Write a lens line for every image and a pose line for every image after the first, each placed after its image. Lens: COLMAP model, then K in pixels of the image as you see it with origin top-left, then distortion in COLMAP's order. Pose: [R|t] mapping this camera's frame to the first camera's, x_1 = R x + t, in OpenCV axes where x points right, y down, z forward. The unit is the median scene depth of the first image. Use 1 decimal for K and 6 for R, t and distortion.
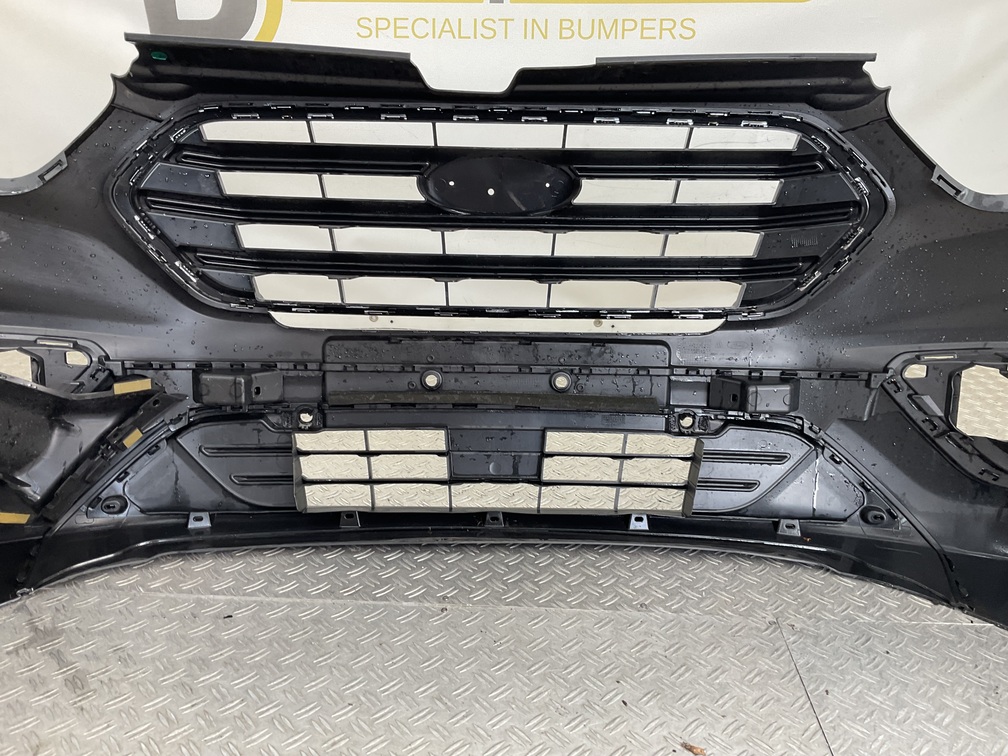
lens RADIAL K [[833.6, 0, 508.7], [0, 833.6, 378.9], [0, 0, 1]] dist [0.074117, -0.147135]
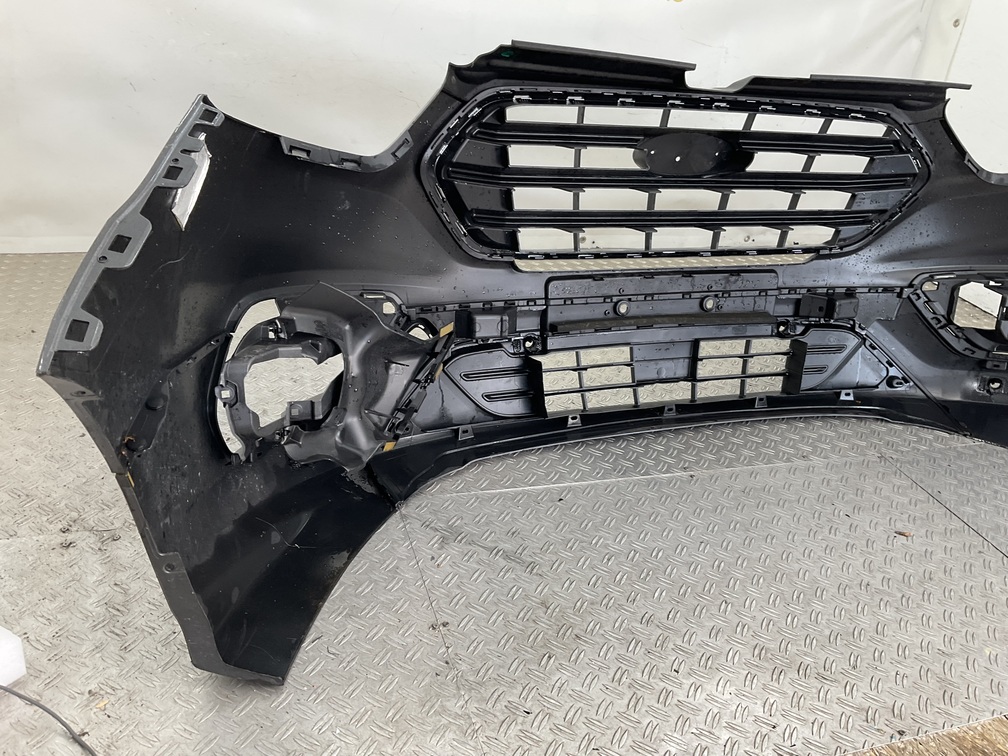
lens RADIAL K [[842.5, 0, 507.7], [0, 842.5, 386.6], [0, 0, 1]] dist [0.006776, -0.037326]
pose [[0.930946, -0.088508, 0.354268, -0.745453], [0.035168, 0.987402, 0.154272, -0.086996], [-0.363460, -0.131160, 0.922331, -0.140646]]
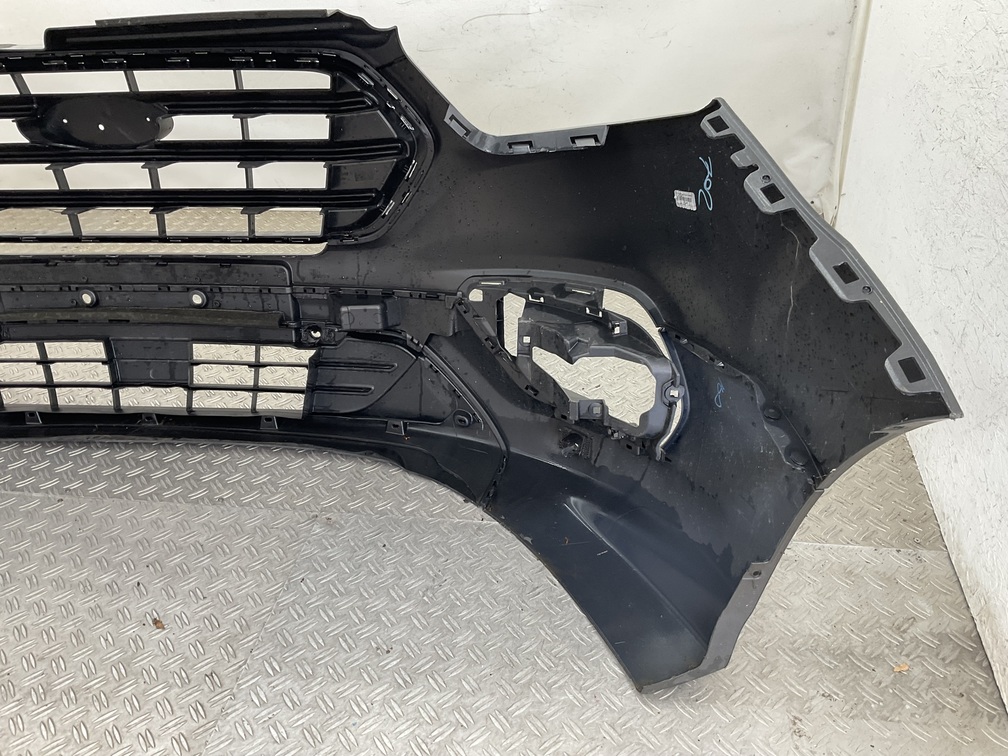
lens RADIAL K [[833.6, 0, 514.7], [0, 833.6, 371.7], [0, 0, 1]] dist [0.074117, -0.147135]
pose [[0.995976, 0.004857, -0.089486, 0.607077], [0.009515, 0.987155, 0.159484, -0.078359], [0.089111, -0.159694, 0.983136, -0.086349]]
